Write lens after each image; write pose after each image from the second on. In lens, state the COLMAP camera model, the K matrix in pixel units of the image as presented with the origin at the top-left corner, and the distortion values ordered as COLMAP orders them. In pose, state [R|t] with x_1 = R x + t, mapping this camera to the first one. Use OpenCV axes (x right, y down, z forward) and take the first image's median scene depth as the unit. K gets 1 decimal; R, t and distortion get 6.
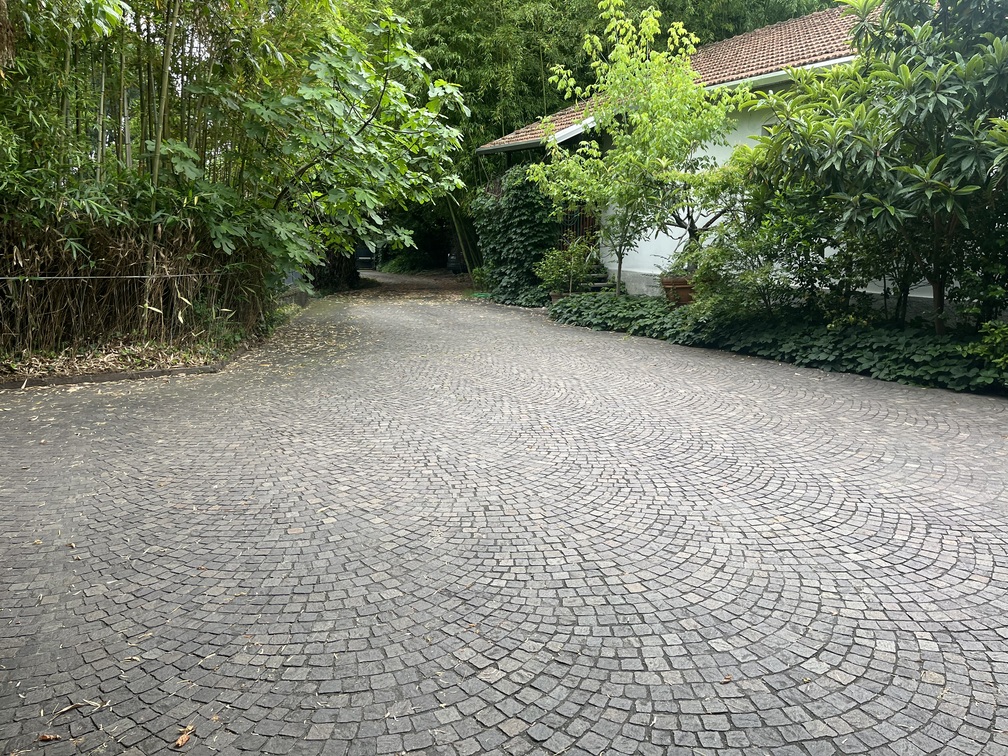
lens RADIAL K [[766.4, 0, 509.4], [0, 766.4, 372.7], [0, 0, 1]] dist [0.051956, -0.068355]
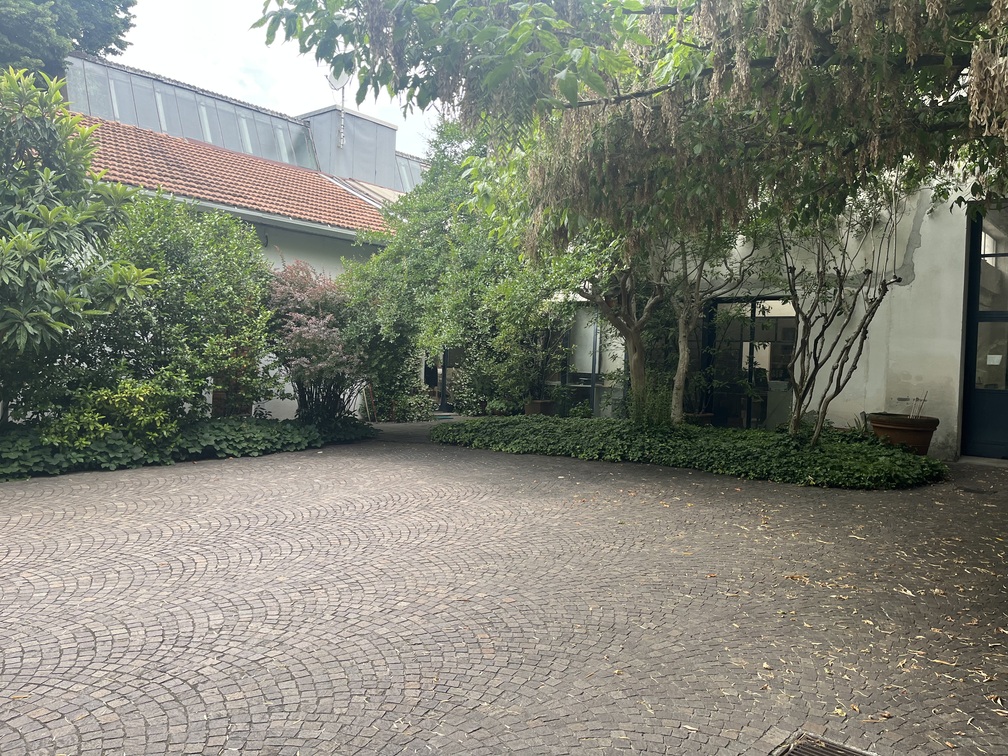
lens RADIAL K [[766.4, 0, 504.3], [0, 766.4, 376.1], [0, 0, 1]] dist [0.051956, -0.068355]
pose [[-0.361593, -0.042123, 0.931384, -0.497245], [0.126681, 0.987495, 0.093842, -0.096862], [-0.923690, 0.151921, -0.351735, 0.486477]]
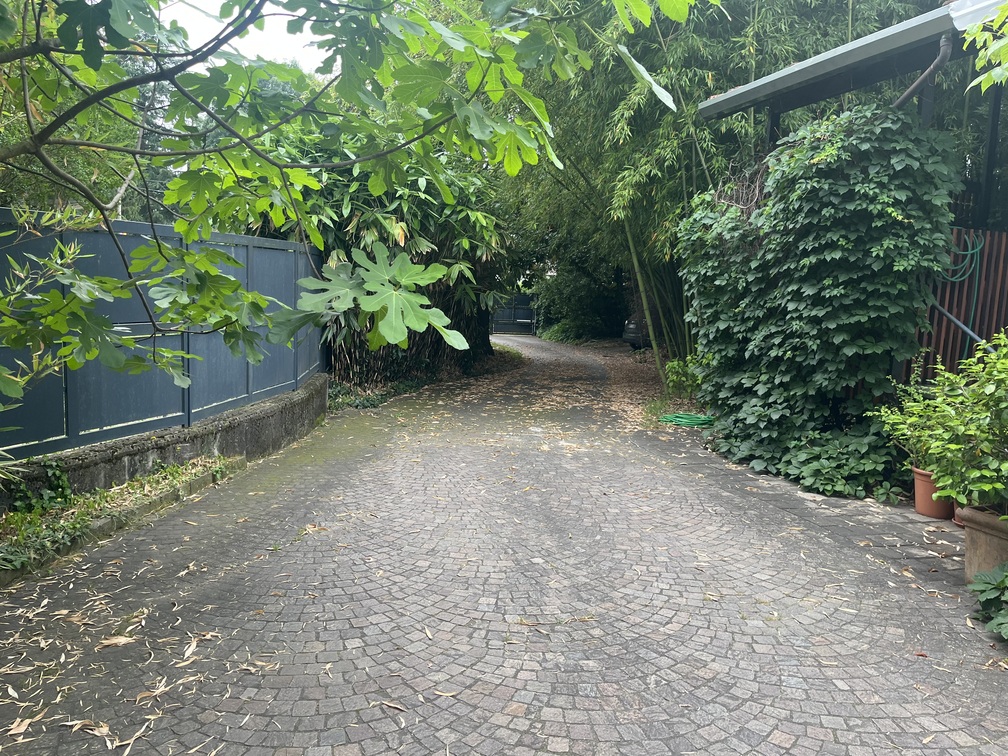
lens RADIAL K [[766.4, 0, 503.8], [0, 766.4, 377.5], [0, 0, 1]] dist [0.051956, -0.068355]
pose [[0.970276, 0.061503, -0.234053, -0.058630], [-0.077636, 0.995154, -0.060342, -0.152437], [0.229208, 0.076720, 0.970349, 0.848294]]
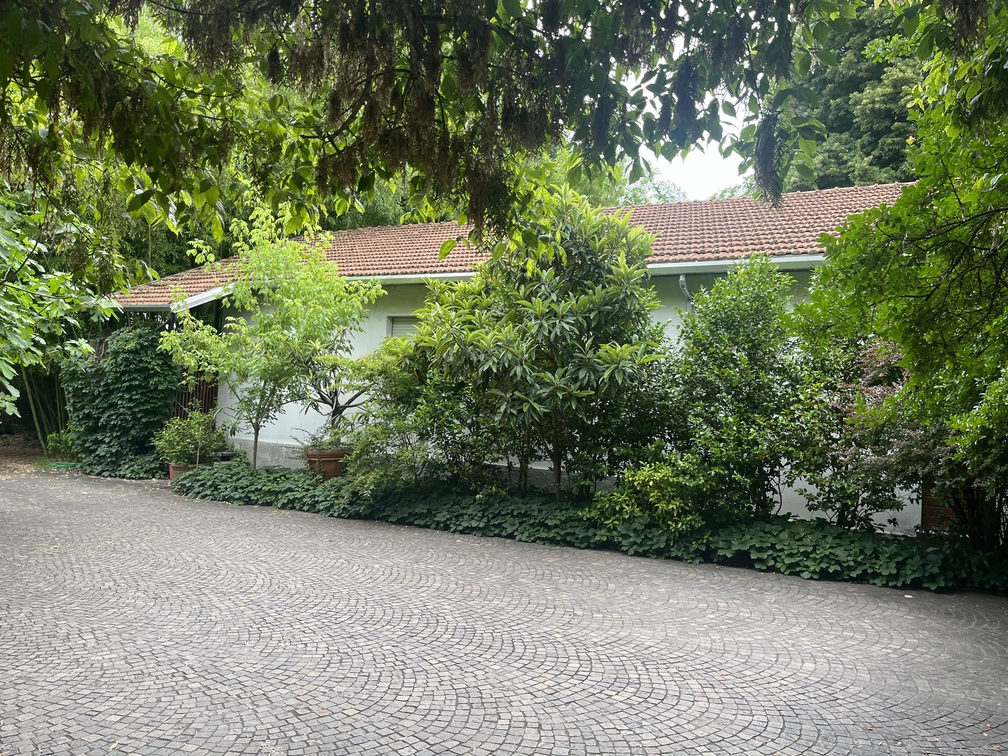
lens RADIAL K [[766.4, 0, 509.9], [0, 766.4, 371.8], [0, 0, 1]] dist [0.051956, -0.068355]
pose [[0.847339, 0.050998, 0.528598, -0.126379], [0.057843, 0.980593, -0.187328, -0.018924], [-0.527893, 0.189306, 0.827945, -0.019137]]
